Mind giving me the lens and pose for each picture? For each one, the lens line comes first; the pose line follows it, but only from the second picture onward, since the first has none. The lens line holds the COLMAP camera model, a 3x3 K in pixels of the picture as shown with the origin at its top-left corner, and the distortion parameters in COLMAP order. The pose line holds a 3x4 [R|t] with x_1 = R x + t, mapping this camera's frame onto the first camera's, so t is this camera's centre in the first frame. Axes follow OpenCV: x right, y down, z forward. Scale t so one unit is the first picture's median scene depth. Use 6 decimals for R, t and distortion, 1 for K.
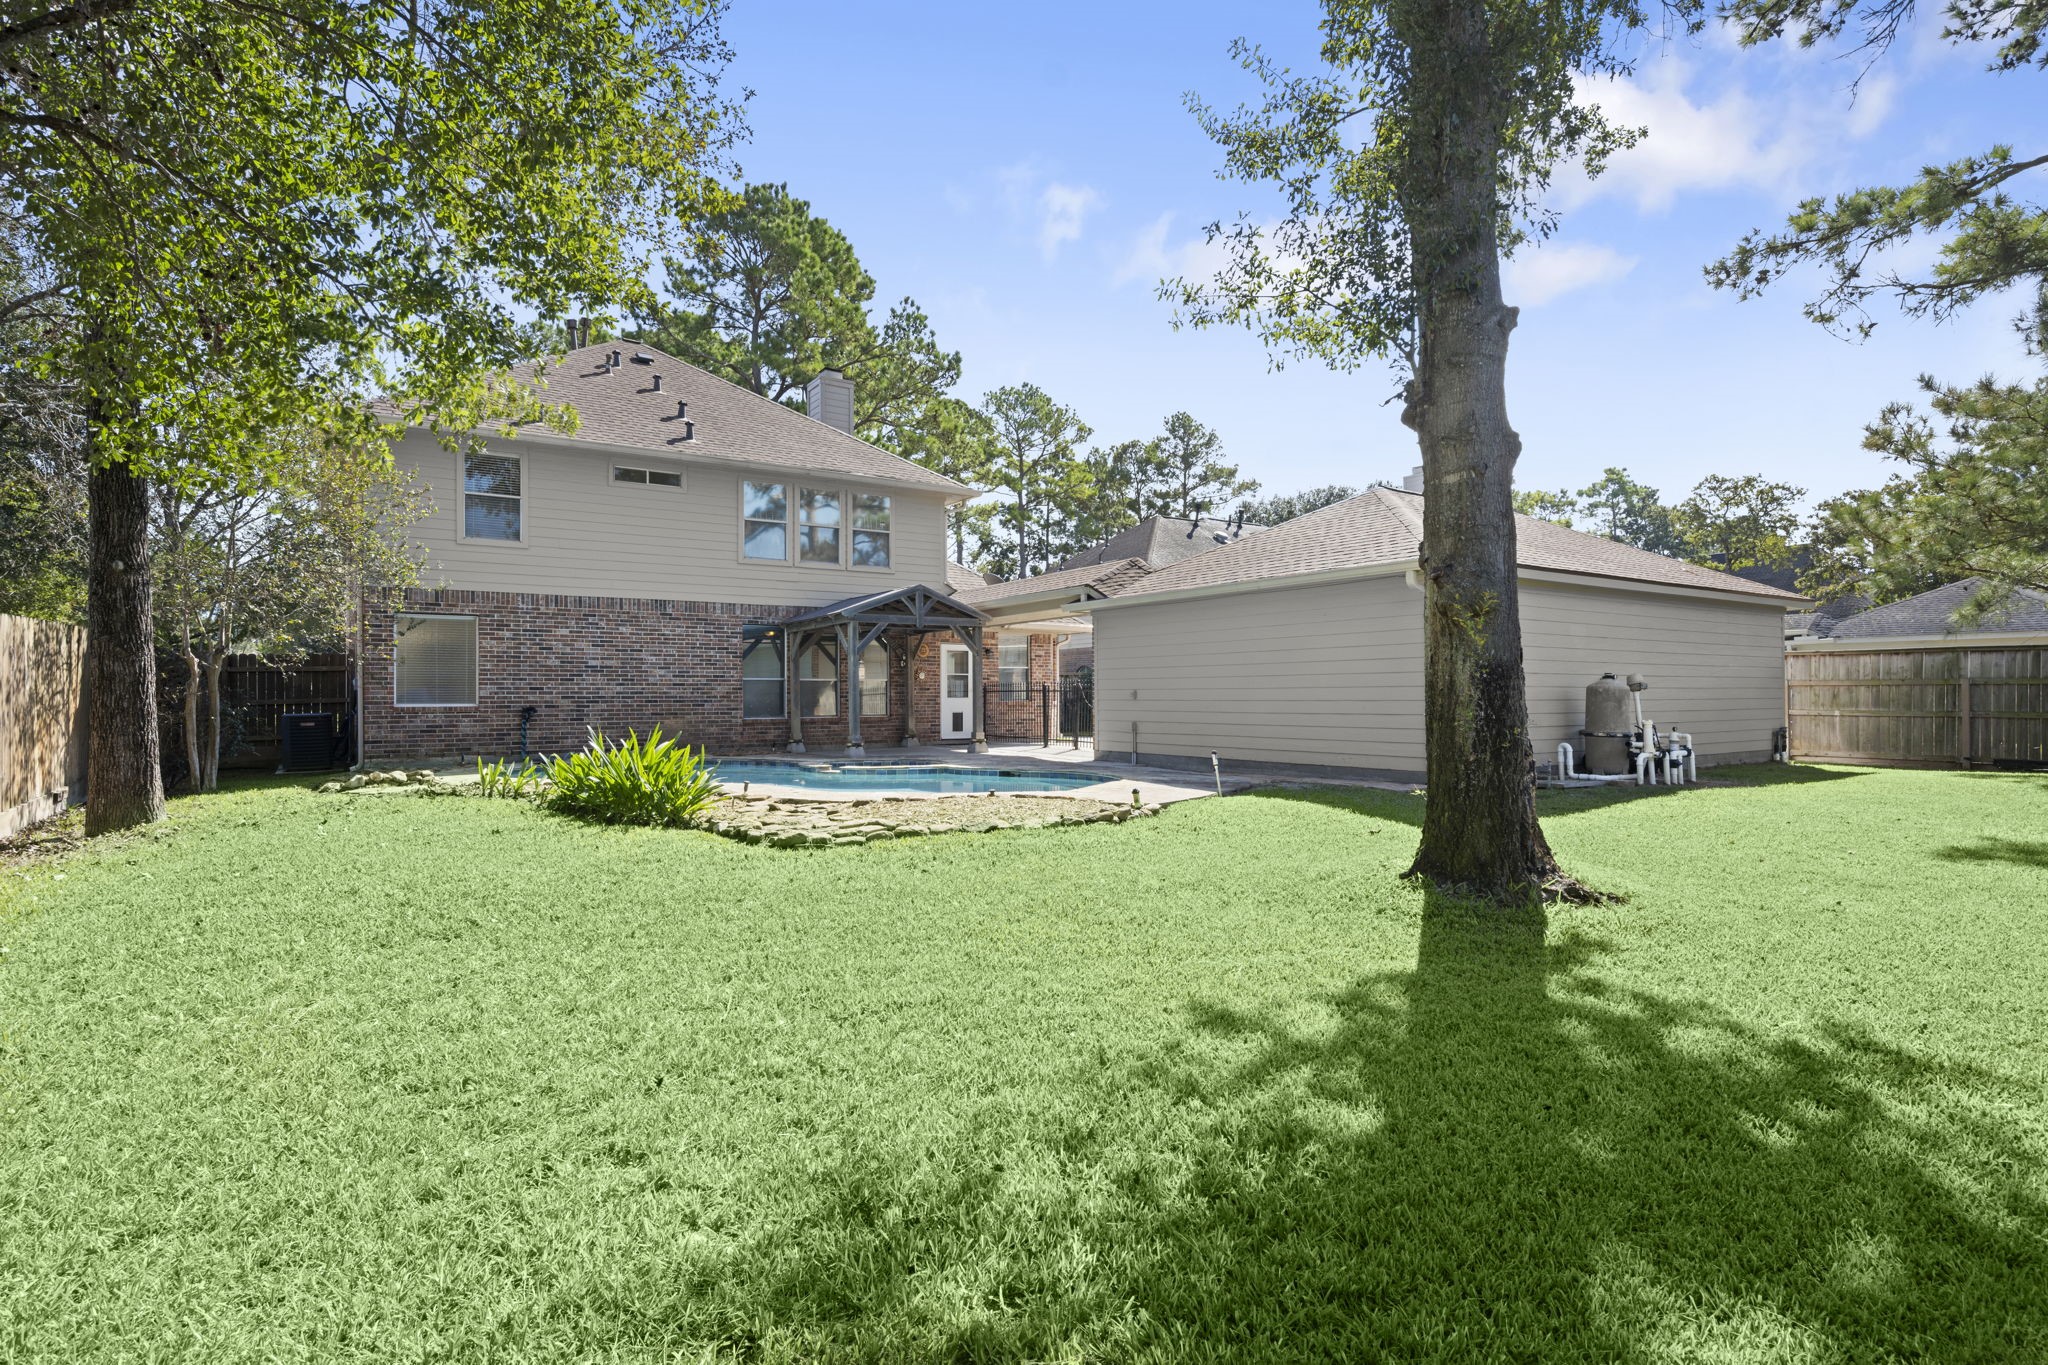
lens RADIAL K [[1006.1, 0, 1024.0], [0, 1006.1, 682.5], [0, 0, 1]] dist [-0.004022, -0.000364]
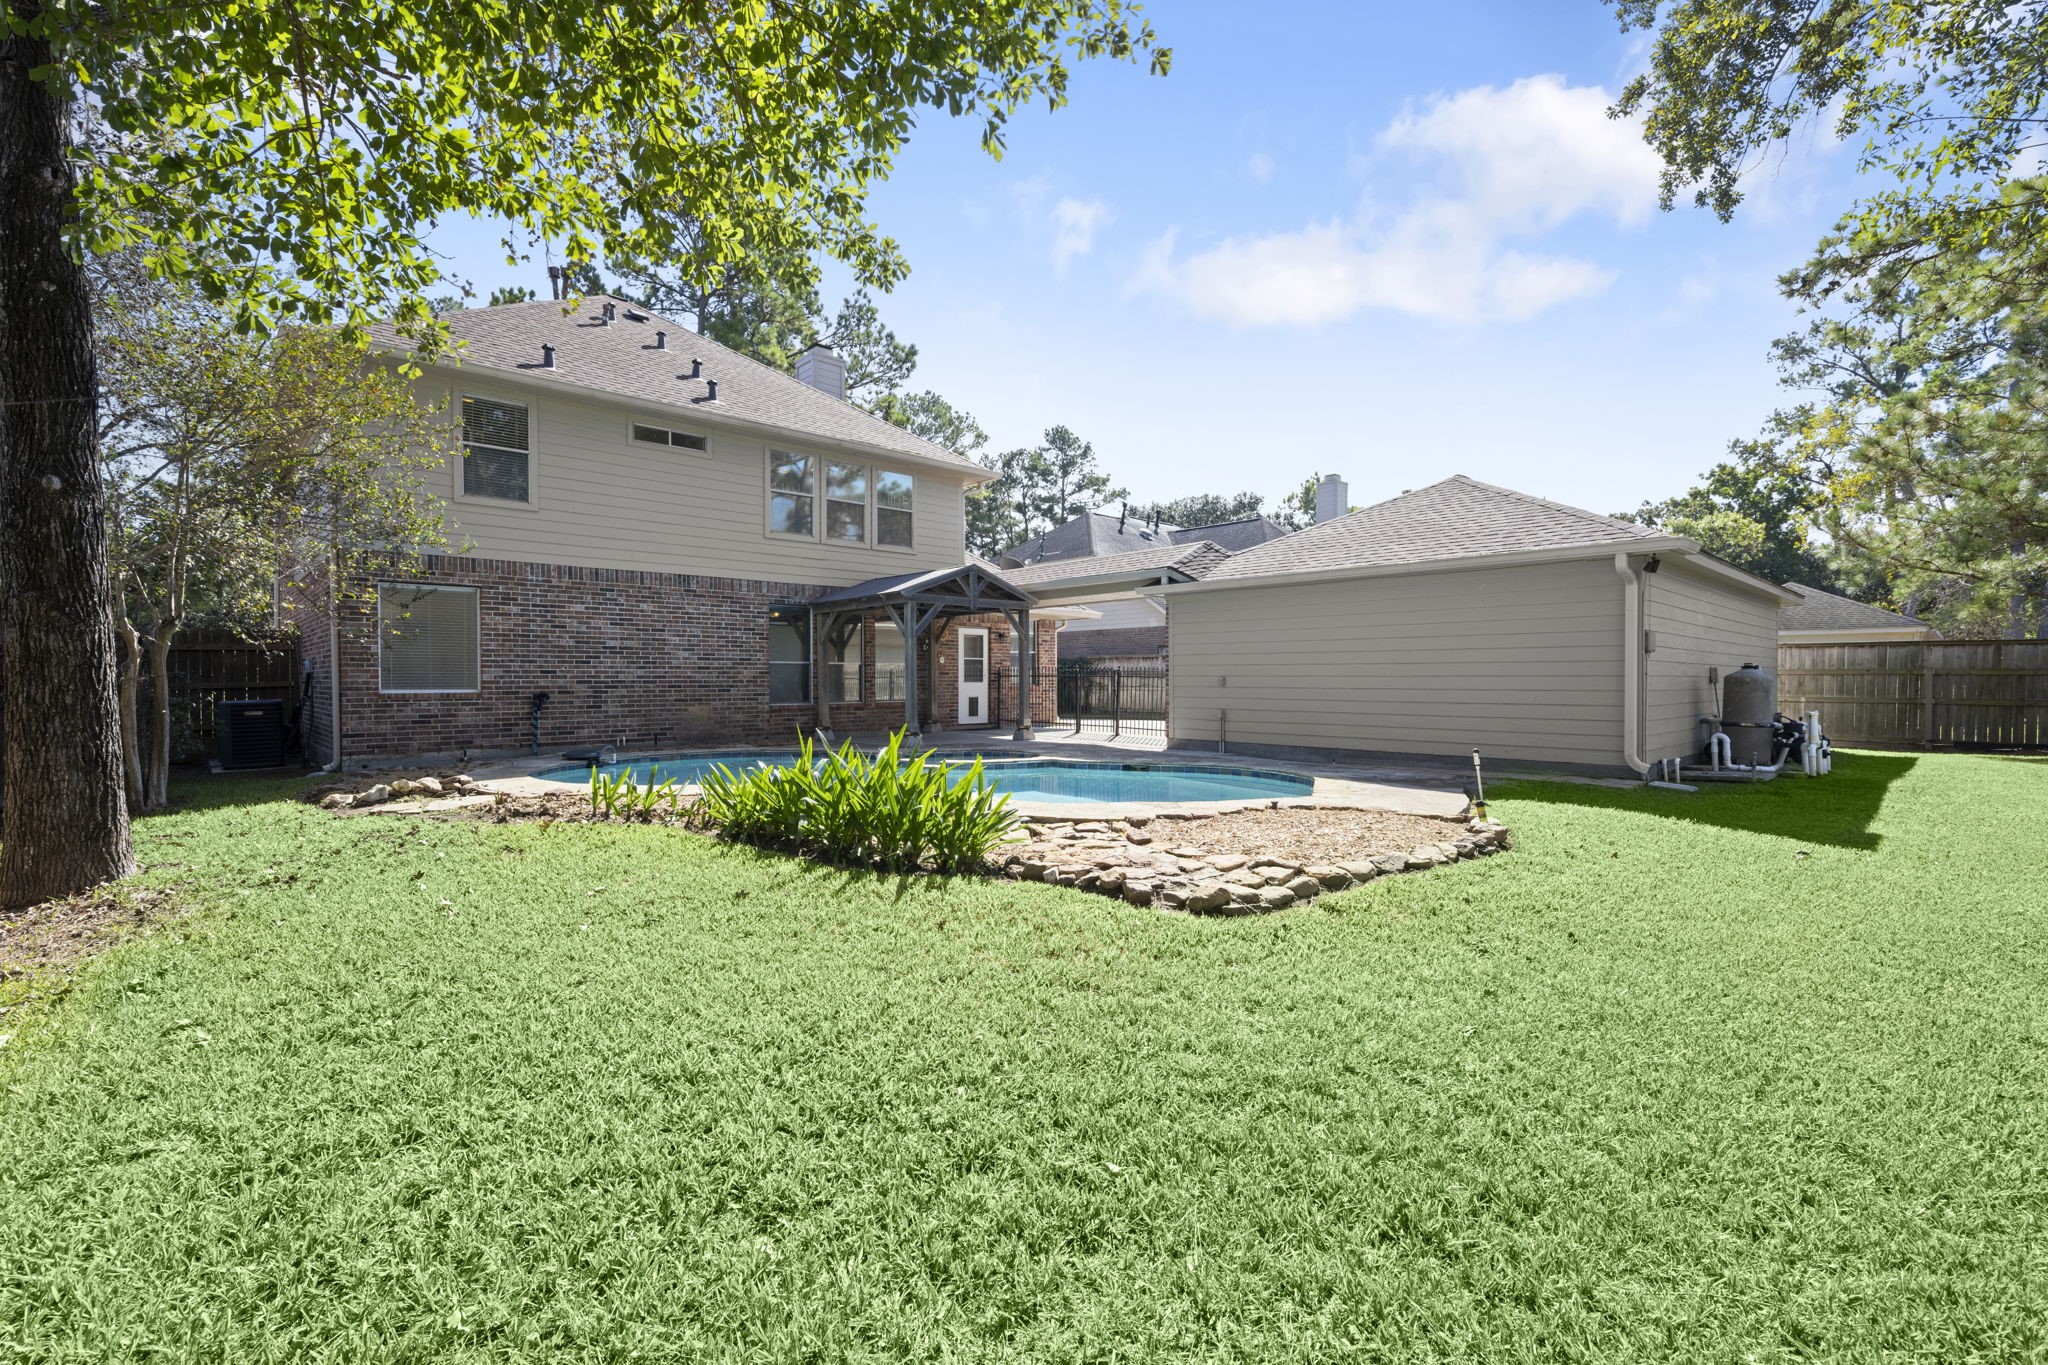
lens RADIAL K [[877.9, 0, 1024.0], [0, 877.9, 682.5], [0, 0, 1]] dist [-0.004833, -0.000148]
pose [[0.988079, 0.002821, 0.153920, -0.166160], [-0.005820, 0.999802, 0.019033, -0.001534], [-0.153836, -0.019702, 0.987900, 0.155395]]
